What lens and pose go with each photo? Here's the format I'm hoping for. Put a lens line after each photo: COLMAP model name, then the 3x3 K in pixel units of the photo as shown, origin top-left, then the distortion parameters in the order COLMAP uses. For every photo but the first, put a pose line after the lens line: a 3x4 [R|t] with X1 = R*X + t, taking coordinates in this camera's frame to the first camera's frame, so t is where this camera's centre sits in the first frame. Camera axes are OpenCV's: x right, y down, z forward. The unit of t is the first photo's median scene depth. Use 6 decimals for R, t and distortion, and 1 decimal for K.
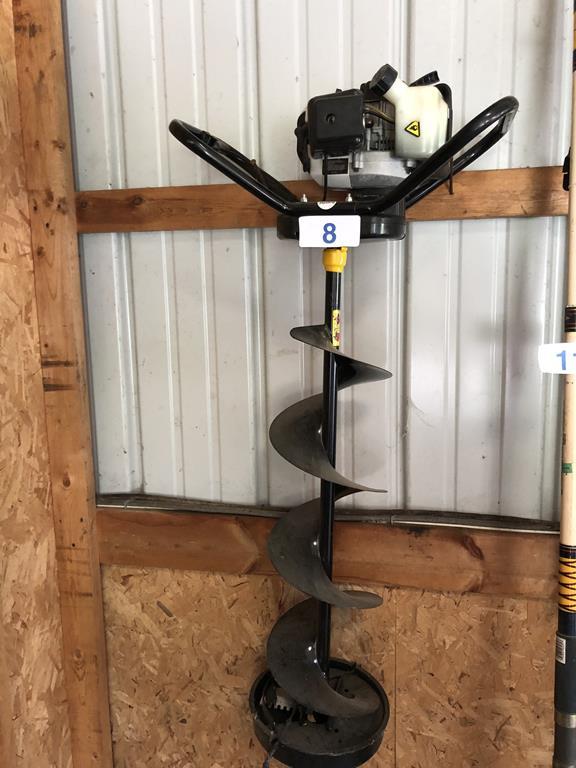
lens RADIAL K [[627.5, 0, 283.0], [0, 627.5, 382.6], [0, 0, 1]] dist [0.013871, 0.010155]
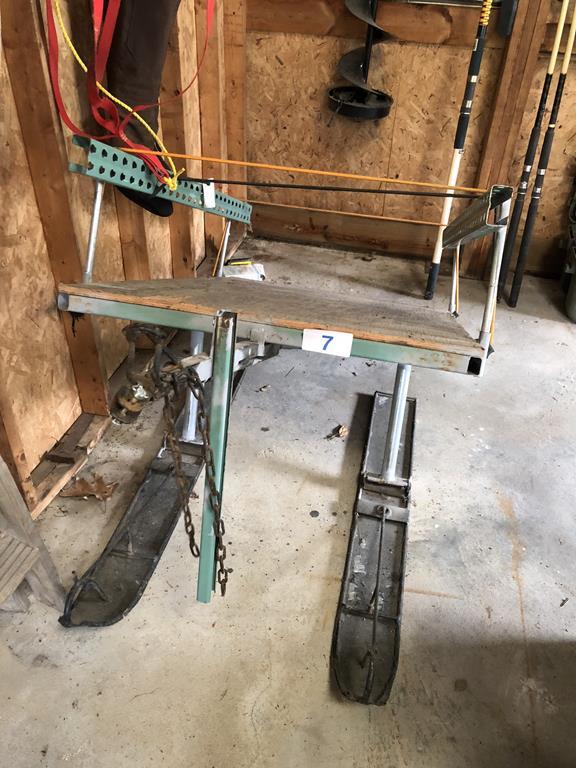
lens RADIAL K [[627.5, 0, 283.0], [0, 627.5, 382.6], [0, 0, 1]] dist [0.013871, 0.010155]
pose [[0.998210, 0.057886, 0.015060, -0.154792], [-0.058336, 0.886597, 0.458848, 0.361272], [0.013209, -0.458906, 0.888387, -1.141523]]
